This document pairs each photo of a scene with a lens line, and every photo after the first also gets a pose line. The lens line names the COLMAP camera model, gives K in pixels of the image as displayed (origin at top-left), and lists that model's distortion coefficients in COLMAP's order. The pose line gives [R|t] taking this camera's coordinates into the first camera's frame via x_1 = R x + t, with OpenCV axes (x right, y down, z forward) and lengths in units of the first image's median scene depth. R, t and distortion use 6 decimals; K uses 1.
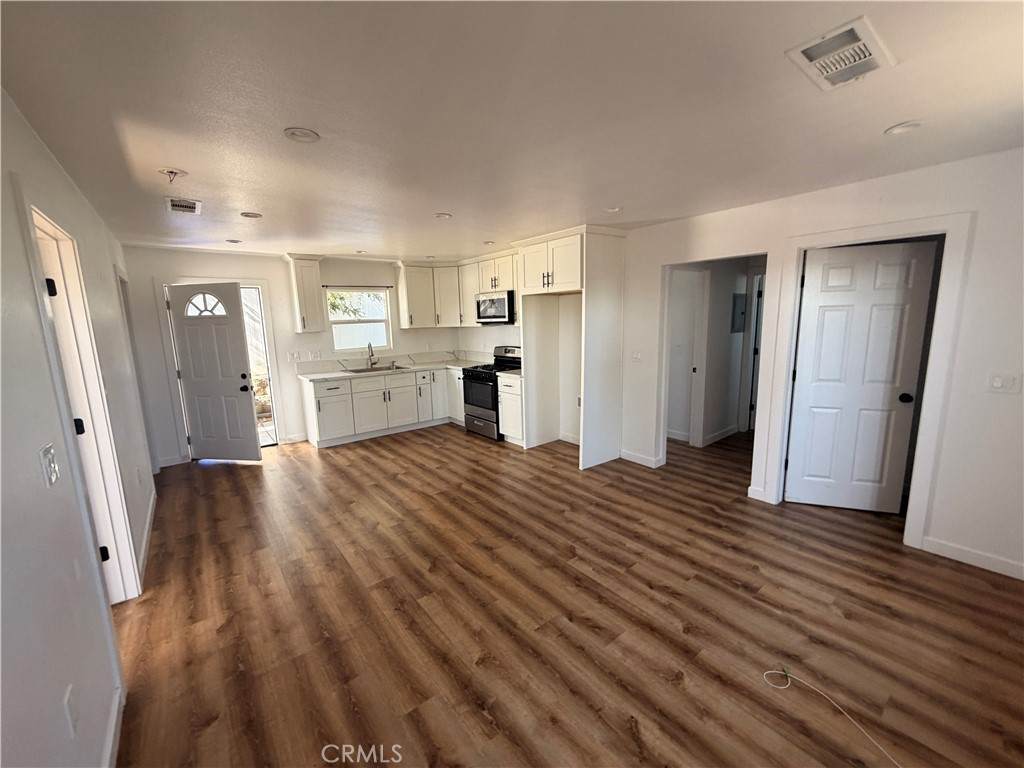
lens RADIAL K [[408.4, 0, 511.6], [0, 408.4, 386.5], [0, 0, 1]] dist [0.001298, 0.000233]
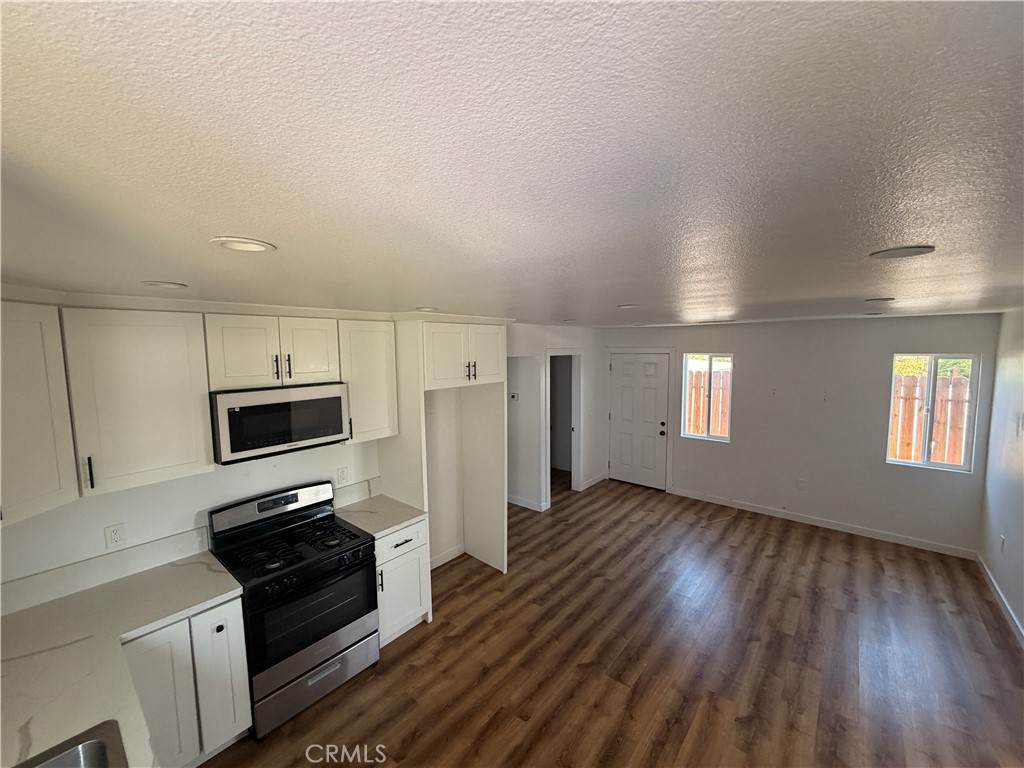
lens RADIAL K [[408.4, 0, 512.2], [0, 408.4, 382.0], [0, 0, 1]] dist [0.001298, 0.000233]
pose [[-0.191589, -0.056832, 0.979828, -1.072957], [0.179619, 0.979431, 0.091930, -0.453330], [-0.964899, 0.193609, -0.177440, 1.618169]]
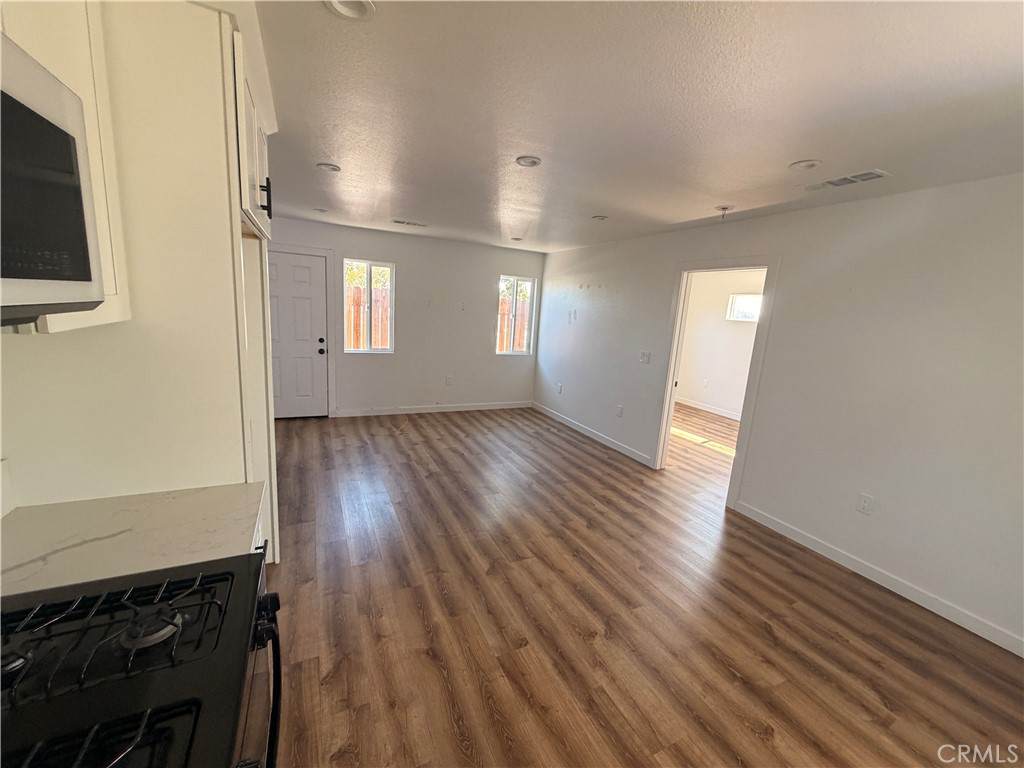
lens RADIAL K [[408.4, 0, 510.3], [0, 408.4, 385.5], [0, 0, 1]] dist [0.001298, 0.000233]
pose [[-0.973914, -0.082268, 0.211481, -0.374559], [-0.004835, 0.939278, 0.343122, -0.344966], [-0.226868, 0.333148, -0.915174, 2.079482]]
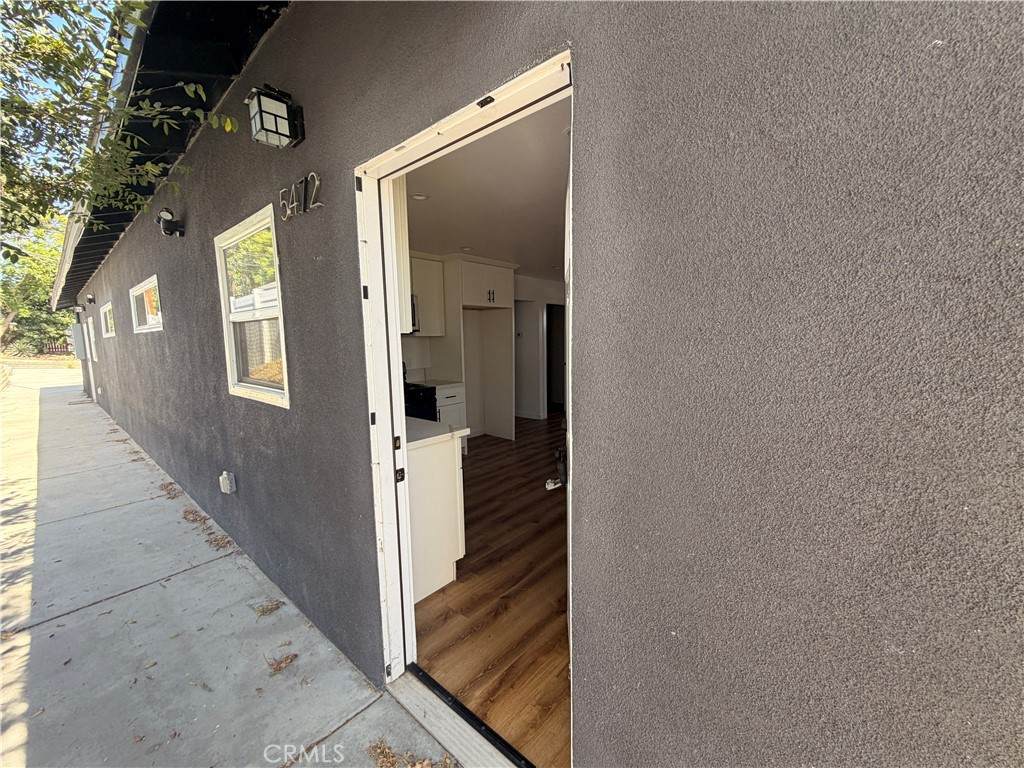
lens RADIAL K [[408.4, 0, 507.9], [0, 408.4, 382.4], [0, 0, 1]] dist [0.001298, 0.000233]
pose [[-0.167898, -0.077216, 0.982776, -1.723132], [0.184525, 0.976846, 0.108274, -0.201404], [-0.968381, 0.199525, -0.149762, 1.795645]]
